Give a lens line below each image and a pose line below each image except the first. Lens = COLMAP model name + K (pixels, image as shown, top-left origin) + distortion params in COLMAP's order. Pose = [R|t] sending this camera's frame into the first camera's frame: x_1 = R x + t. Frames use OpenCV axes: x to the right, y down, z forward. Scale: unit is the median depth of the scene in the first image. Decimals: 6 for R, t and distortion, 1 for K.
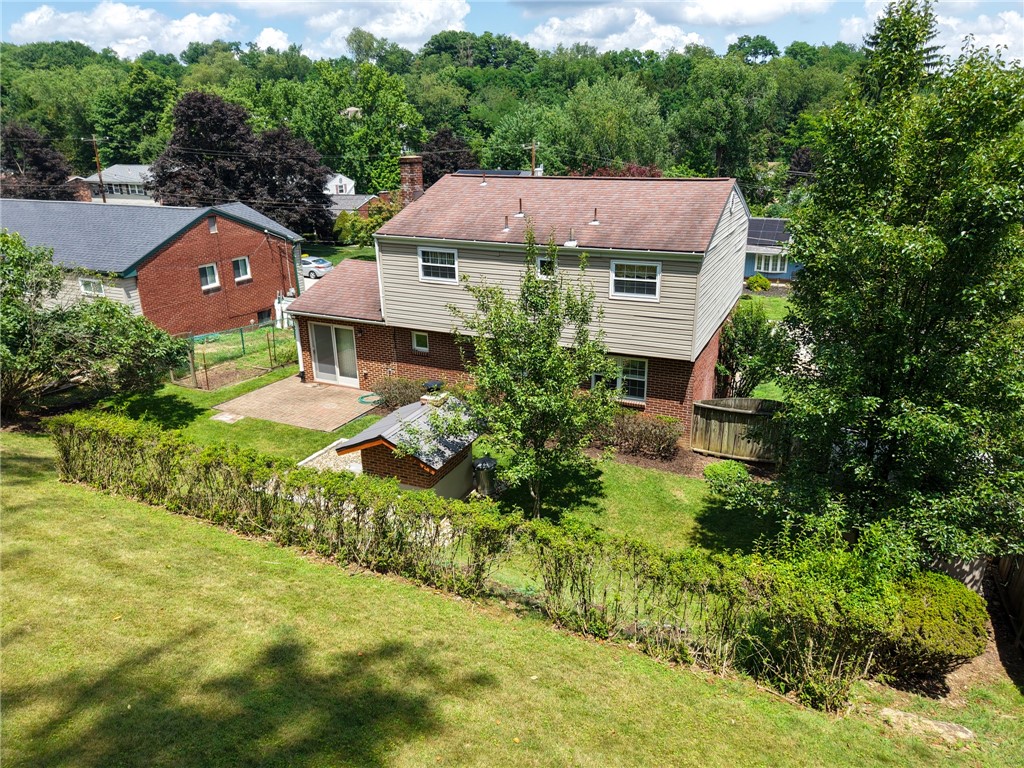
lens RADIAL K [[704.2, 0, 512.0], [0, 704.2, 384.0], [0, 0, 1]] dist [0.010877, 0.001474]
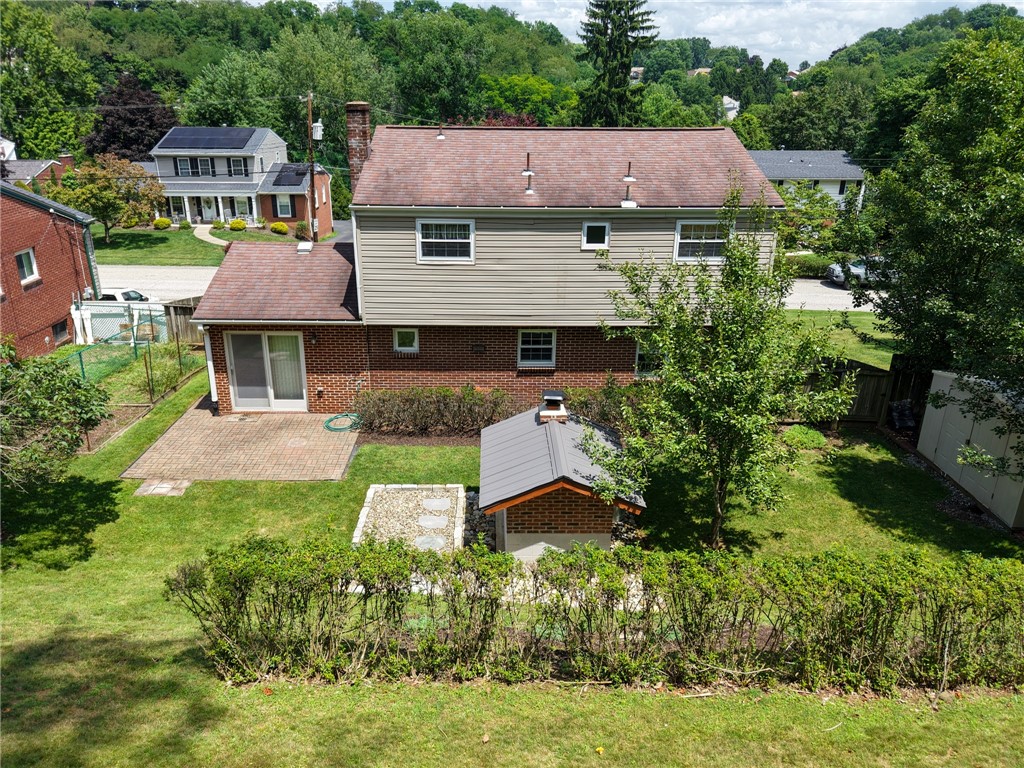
lens RADIAL K [[722.3, 0, 509.5], [0, 722.3, 354.2], [0, 0, 1]] dist [0.009351, -0.000730]
pose [[0.908307, -0.132545, 0.396749, -0.315294], [0.129300, 0.990986, 0.035052, -0.053107], [-0.397818, 0.019462, 0.917258, 0.202063]]
